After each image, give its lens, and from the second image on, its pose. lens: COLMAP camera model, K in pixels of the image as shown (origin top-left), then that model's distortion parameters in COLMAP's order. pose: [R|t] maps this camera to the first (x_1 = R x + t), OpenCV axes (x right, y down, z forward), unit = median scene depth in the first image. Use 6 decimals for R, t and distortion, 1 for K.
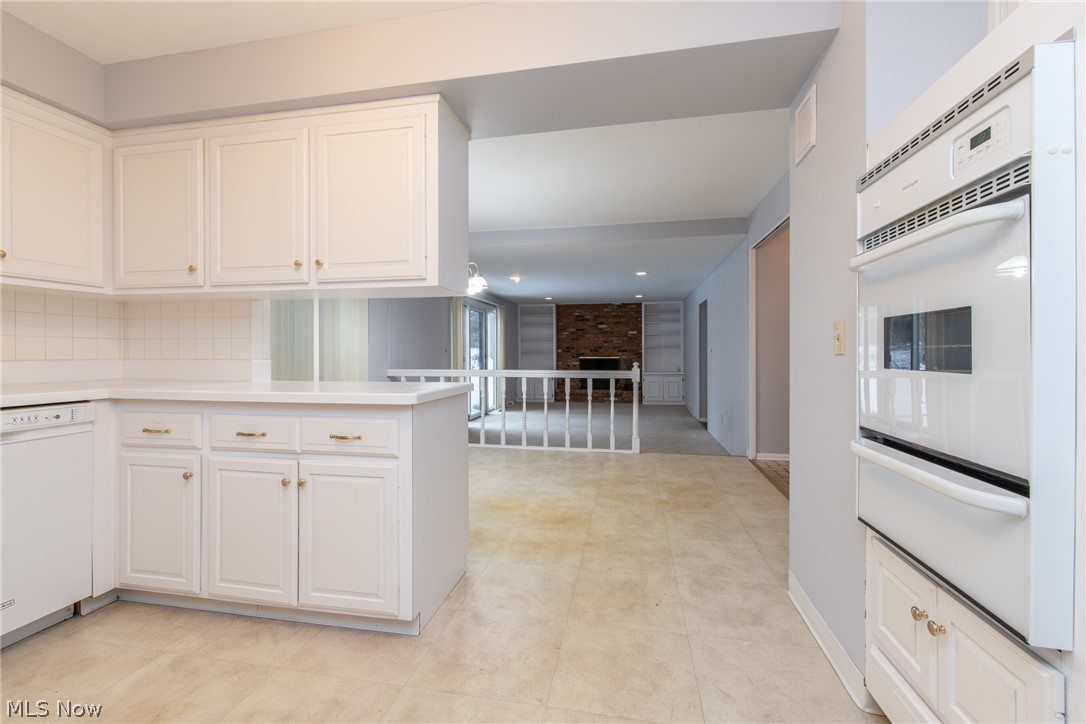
lens RADIAL K [[480.6, 0, 536.2], [0, 480.6, 357.3], [0, 0, 1]] dist [-0.000403, -0.000459]
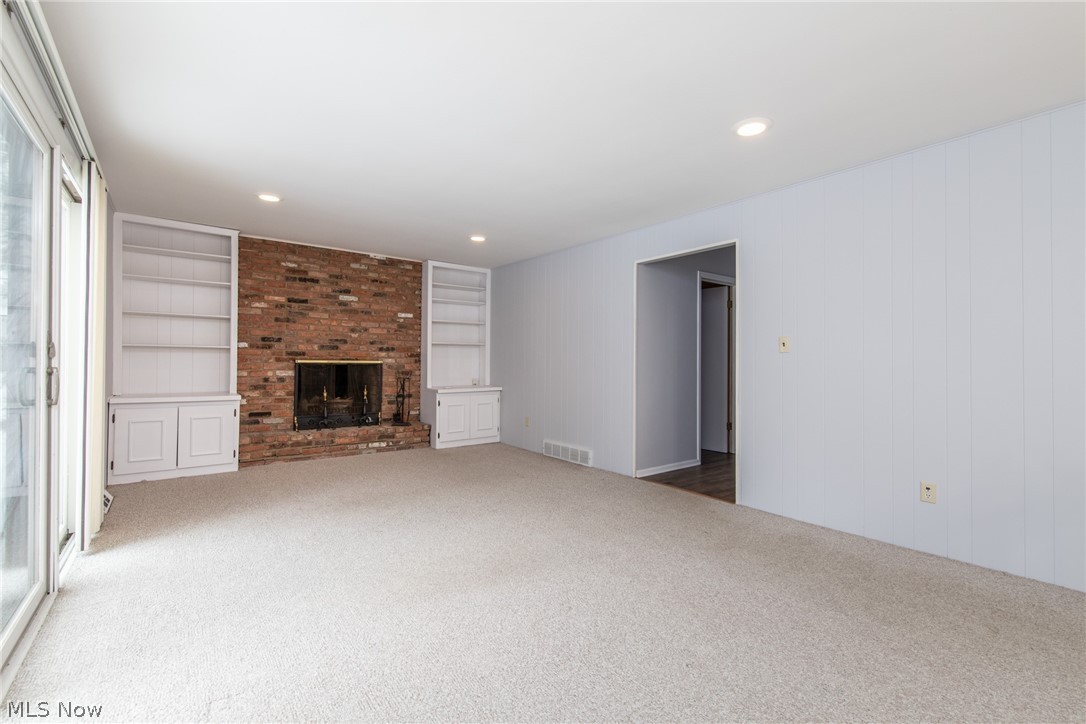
lens RADIAL K [[480.6, 0, 536.2], [0, 480.6, 357.3], [0, 0, 1]] dist [-0.000403, -0.000459]
pose [[0.658455, 0.019315, 0.752372, -0.103498], [0.000292, 0.999664, -0.025920, 0.008853], [-0.752620, 0.017287, 0.658228, 0.532173]]
